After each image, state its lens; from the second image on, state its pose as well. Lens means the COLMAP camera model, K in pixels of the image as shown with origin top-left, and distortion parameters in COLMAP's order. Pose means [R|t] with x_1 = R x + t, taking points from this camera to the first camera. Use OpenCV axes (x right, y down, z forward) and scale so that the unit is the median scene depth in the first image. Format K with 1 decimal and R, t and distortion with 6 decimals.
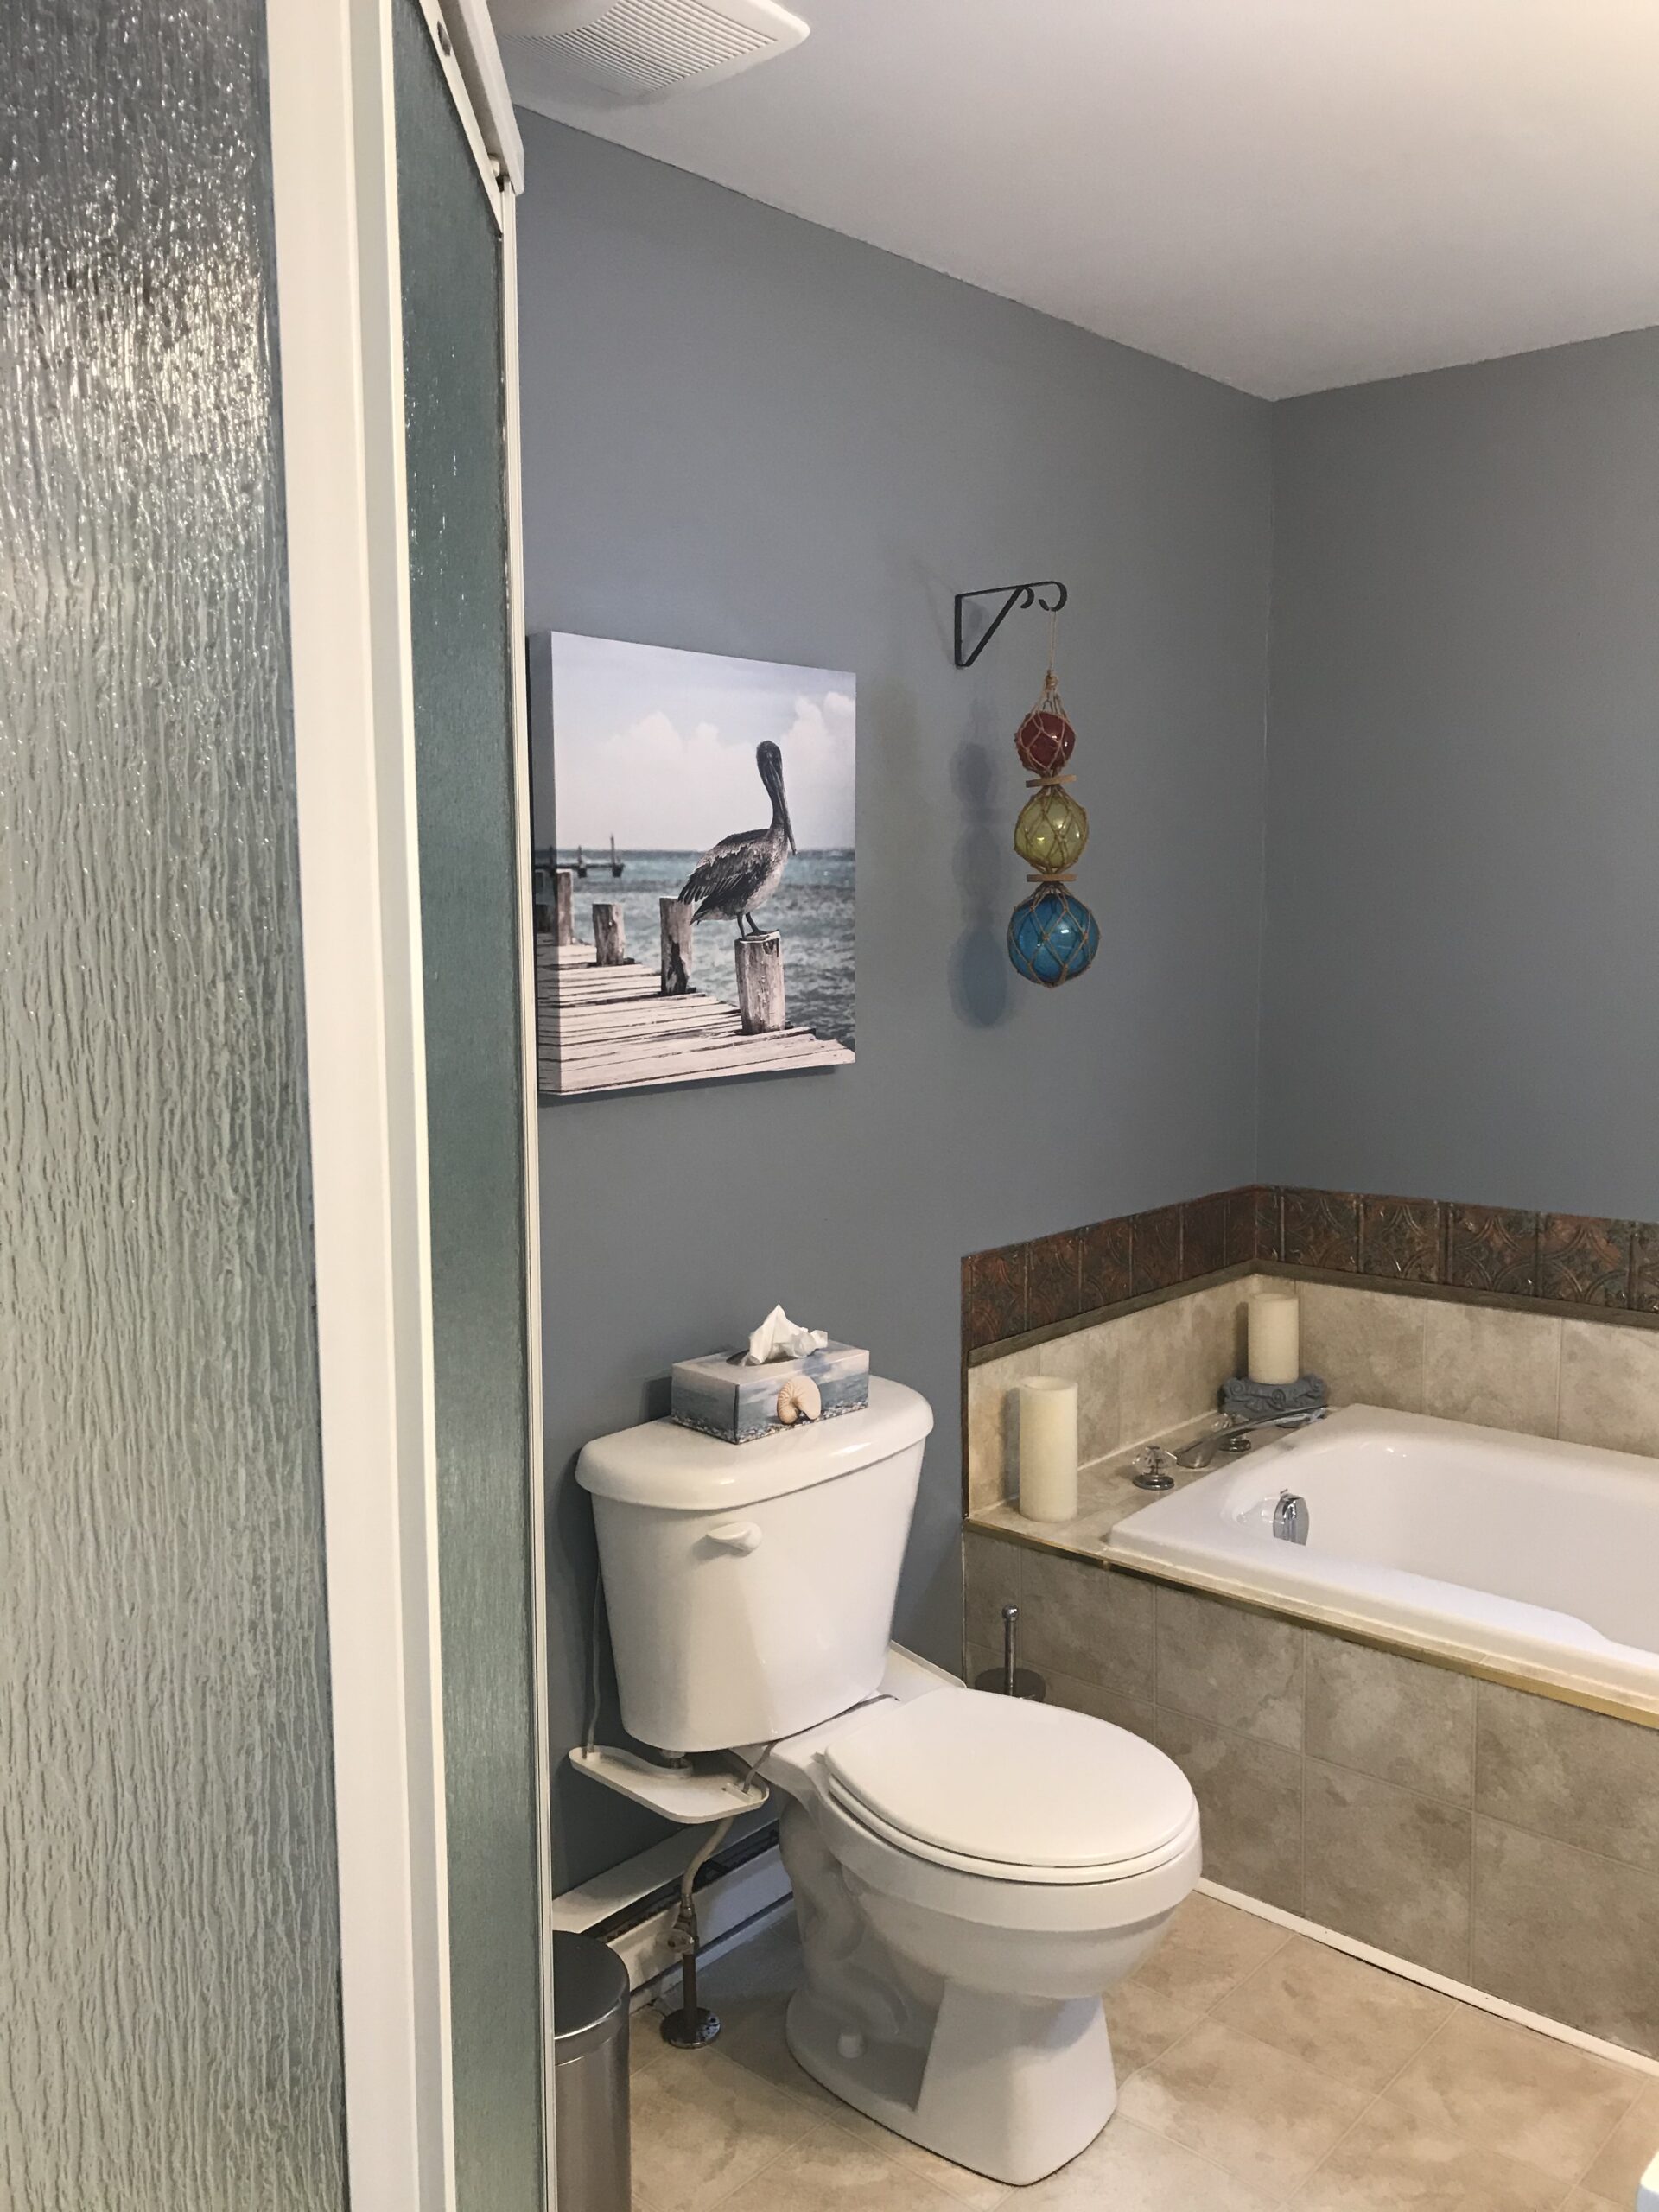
lens RADIAL K [[1807.8, 0, 831.8], [0, 1807.8, 1097.1], [0, 0, 1]] dist [0.001895, 0.007672]
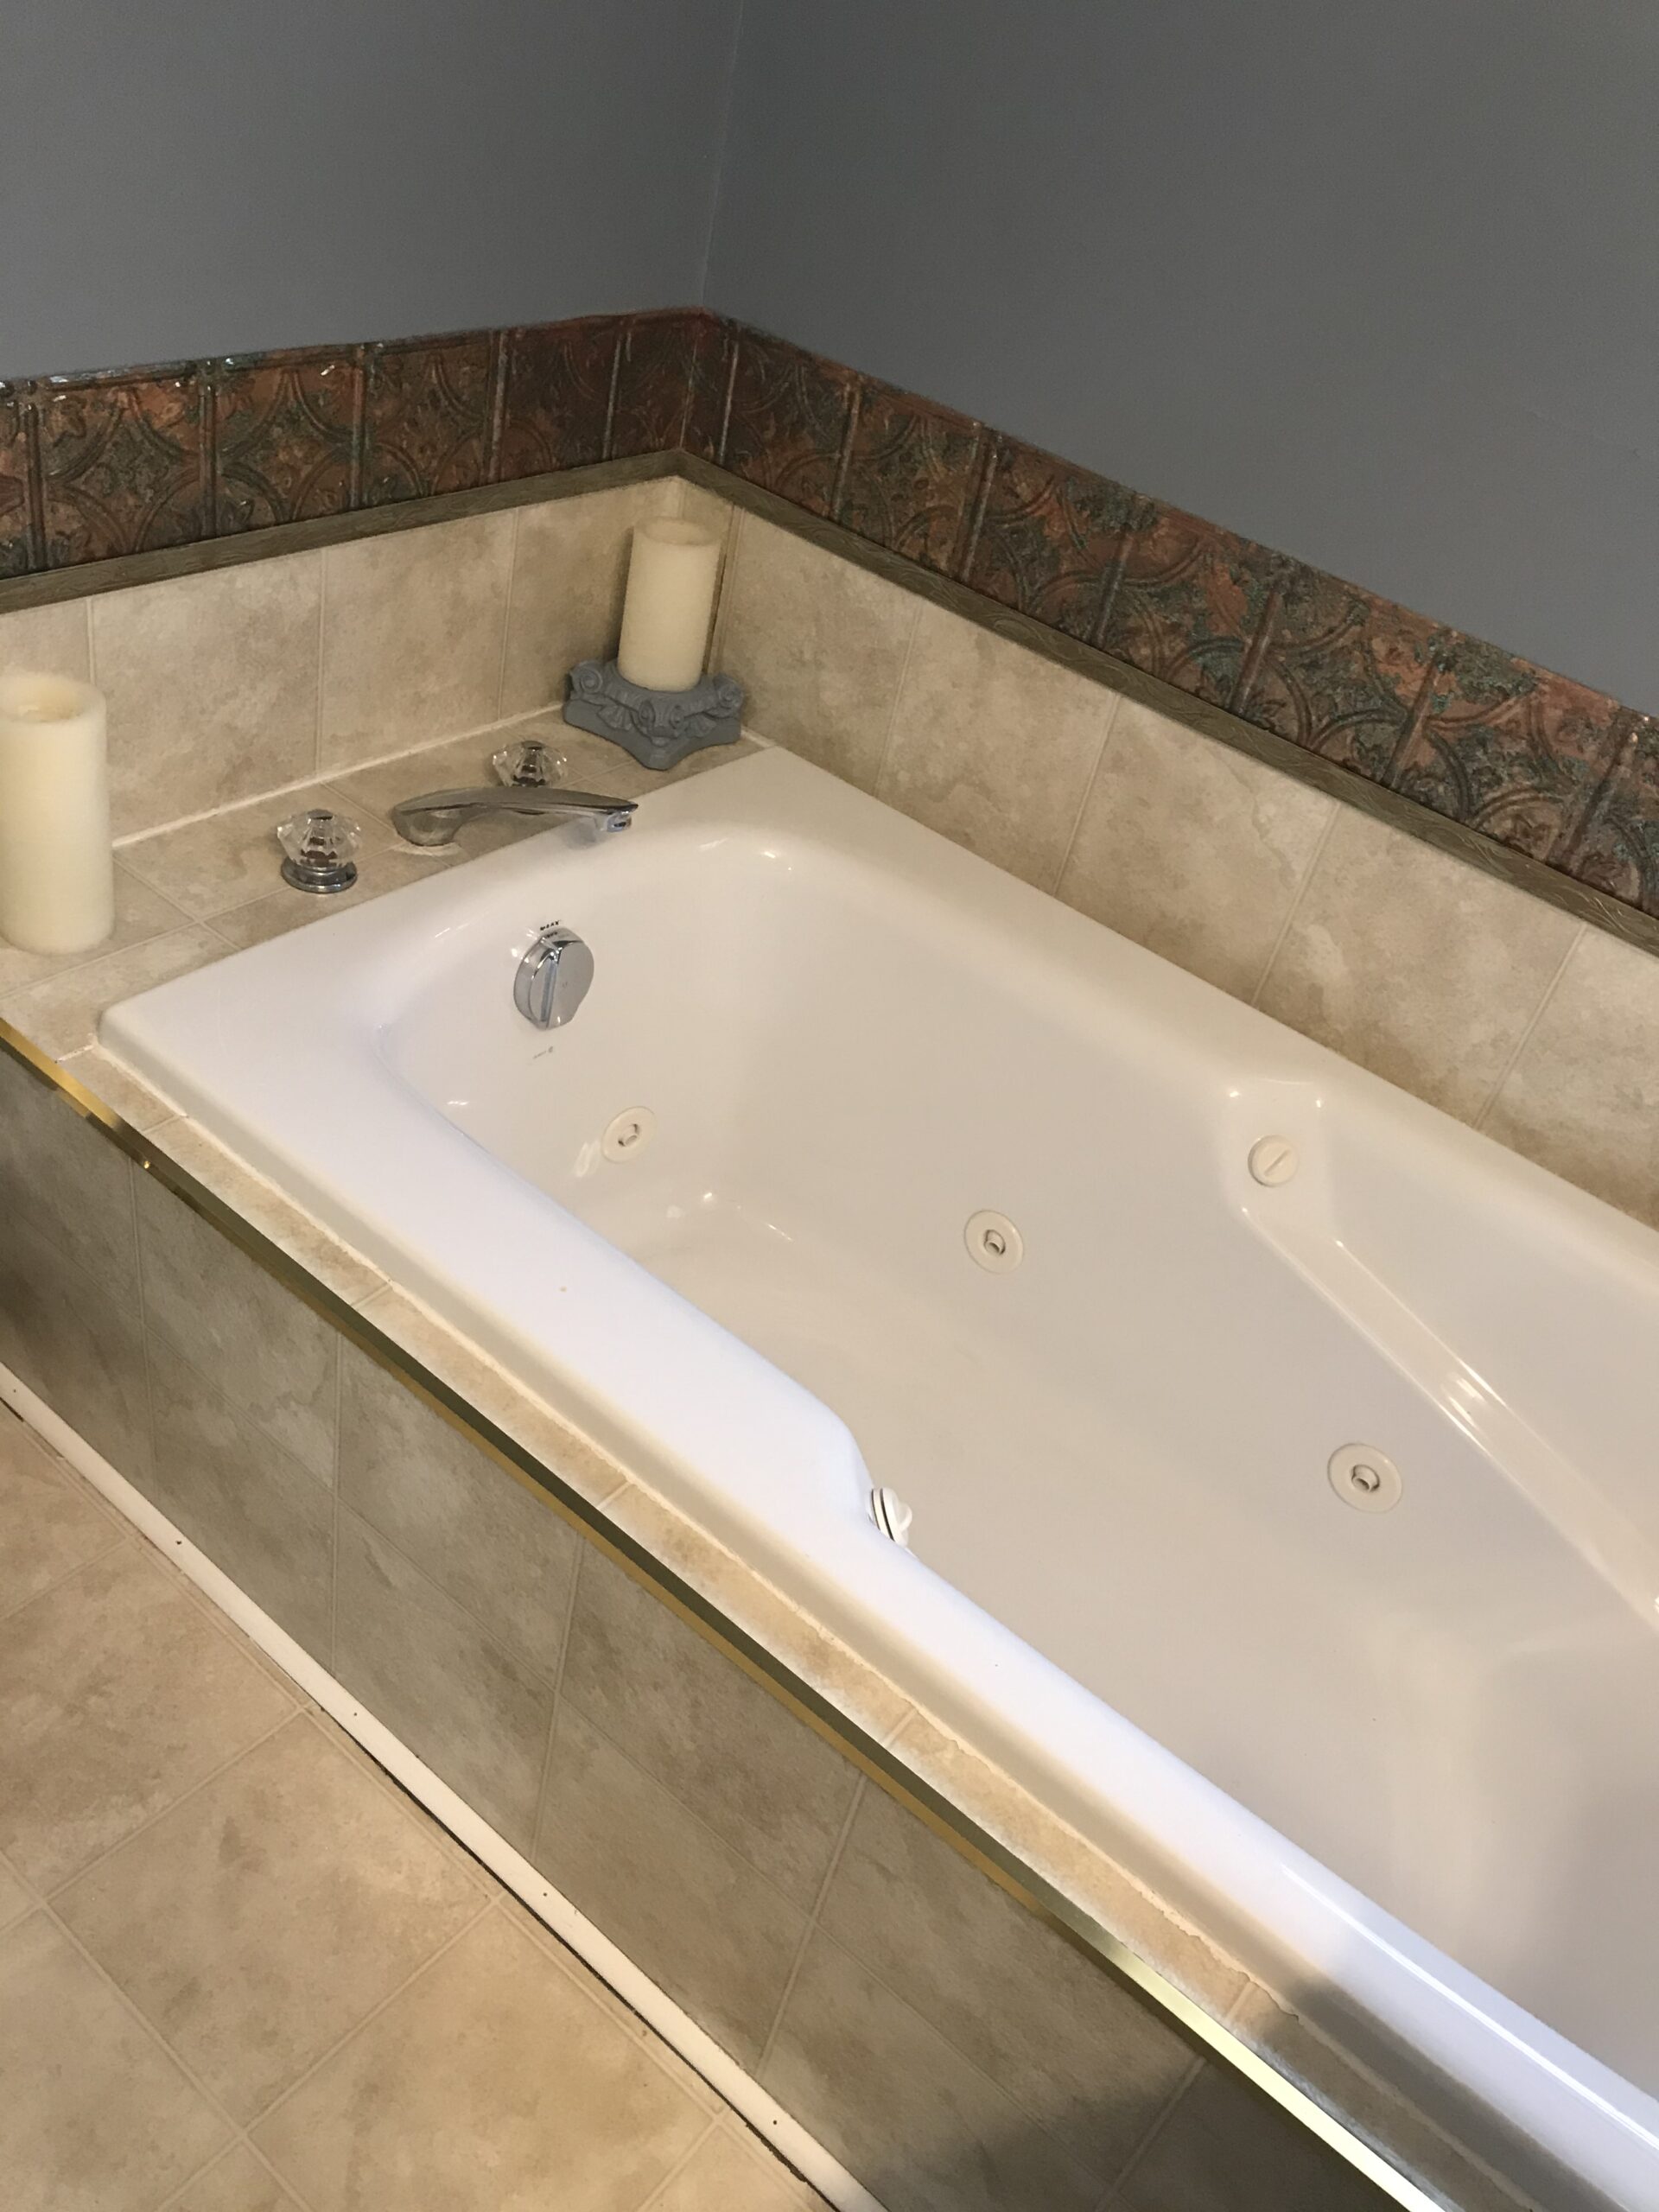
lens RADIAL K [[1807.8, 0, 831.8], [0, 1807.8, 1097.1], [0, 0, 1]] dist [0.001895, 0.007672]
pose [[0.978397, 0.130758, 0.160129, 0.234876], [-0.195064, 0.840453, 0.505557, -0.036571], [-0.068475, -0.525871, 0.847803, 0.452123]]
